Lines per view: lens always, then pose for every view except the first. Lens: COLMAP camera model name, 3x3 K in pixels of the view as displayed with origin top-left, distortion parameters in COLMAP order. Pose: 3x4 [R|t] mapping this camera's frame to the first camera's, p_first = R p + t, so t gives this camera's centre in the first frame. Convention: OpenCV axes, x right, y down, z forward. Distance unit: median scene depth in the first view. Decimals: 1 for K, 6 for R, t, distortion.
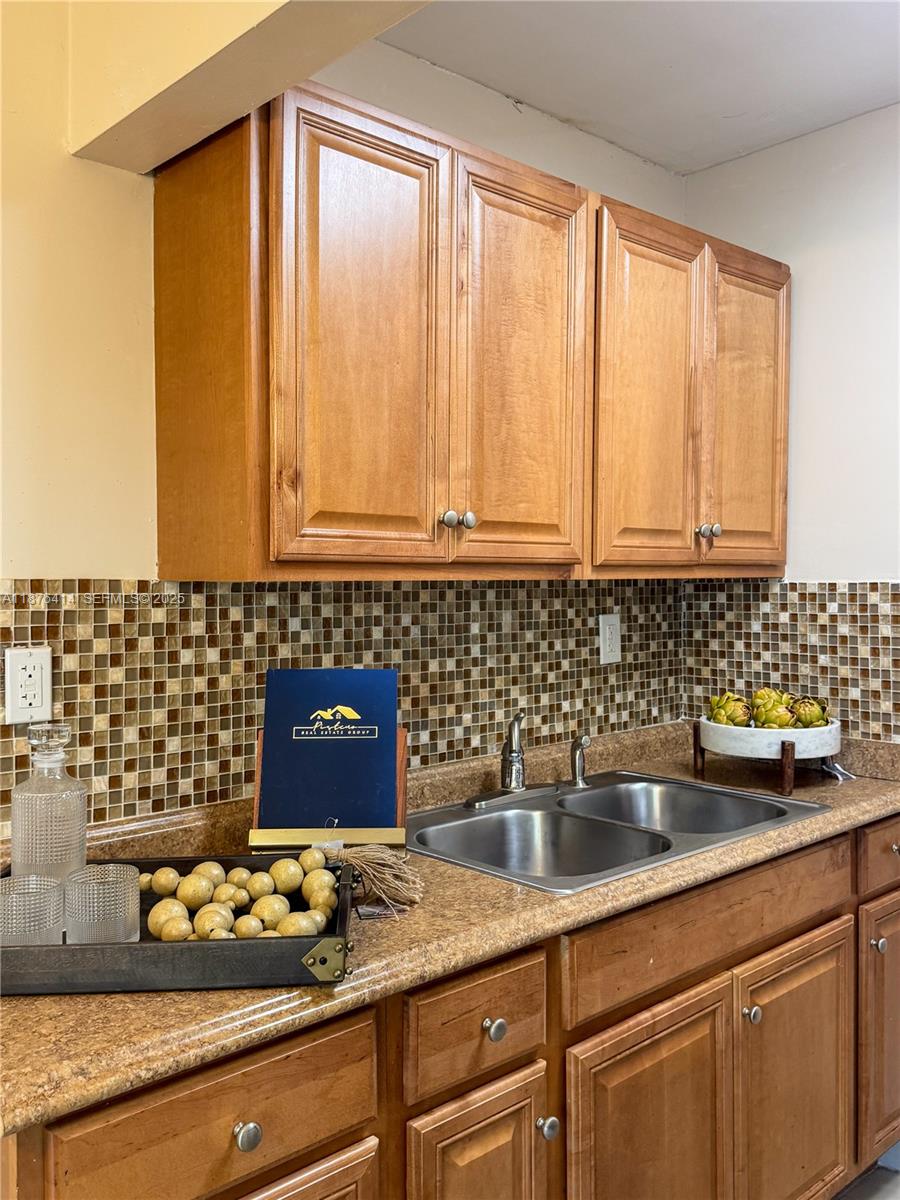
lens RADIAL K [[1025.9, 0, 457.0], [0, 1025.9, 588.7], [0, 0, 1]] dist [0.168559, -0.330584]
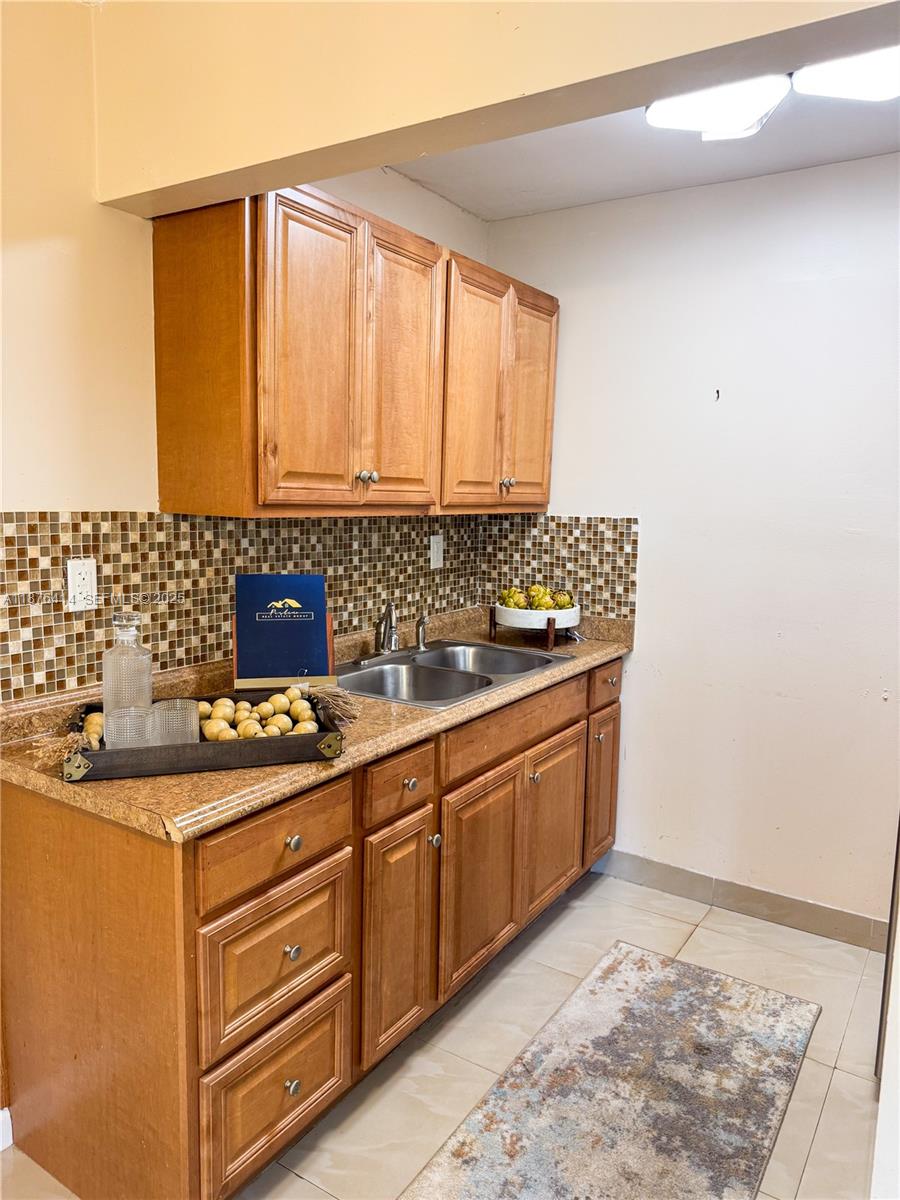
lens RADIAL K [[839.4, 0, 450.0], [0, 839.4, 600.0], [0, 0, 1]] dist [0.171508, -0.325913]
pose [[0.968507, -0.006705, 0.248894, -0.186735], [-0.023025, 0.992942, 0.116345, -0.032988], [-0.247918, -0.118412, 0.961517, -0.240906]]
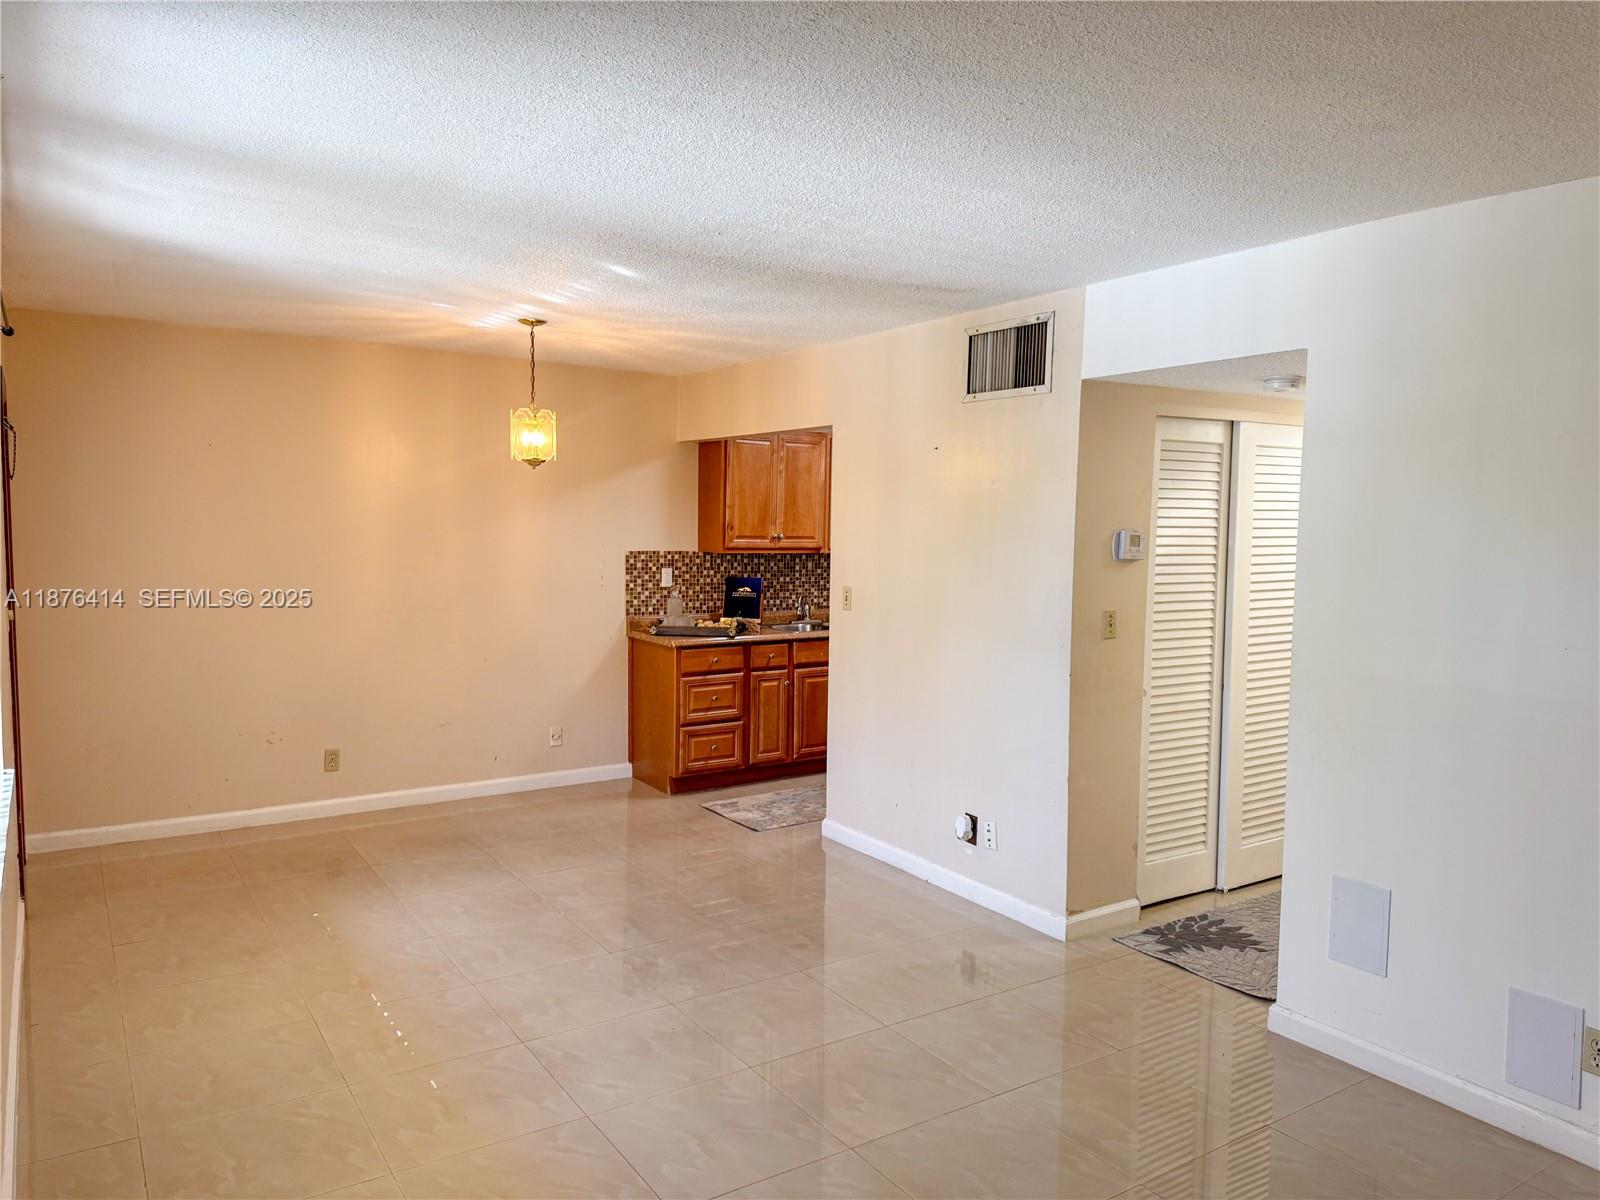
lens RADIAL K [[1116.0, 0, 800.0], [0, 1116.0, 600.0], [0, 0, 1]] dist [0.044782, -0.036172]
pose [[0.984984, 0.030137, -0.169996, 0.722146], [-0.020021, 0.997942, 0.060911, -0.081781], [0.171482, -0.056593, 0.983560, -2.747994]]
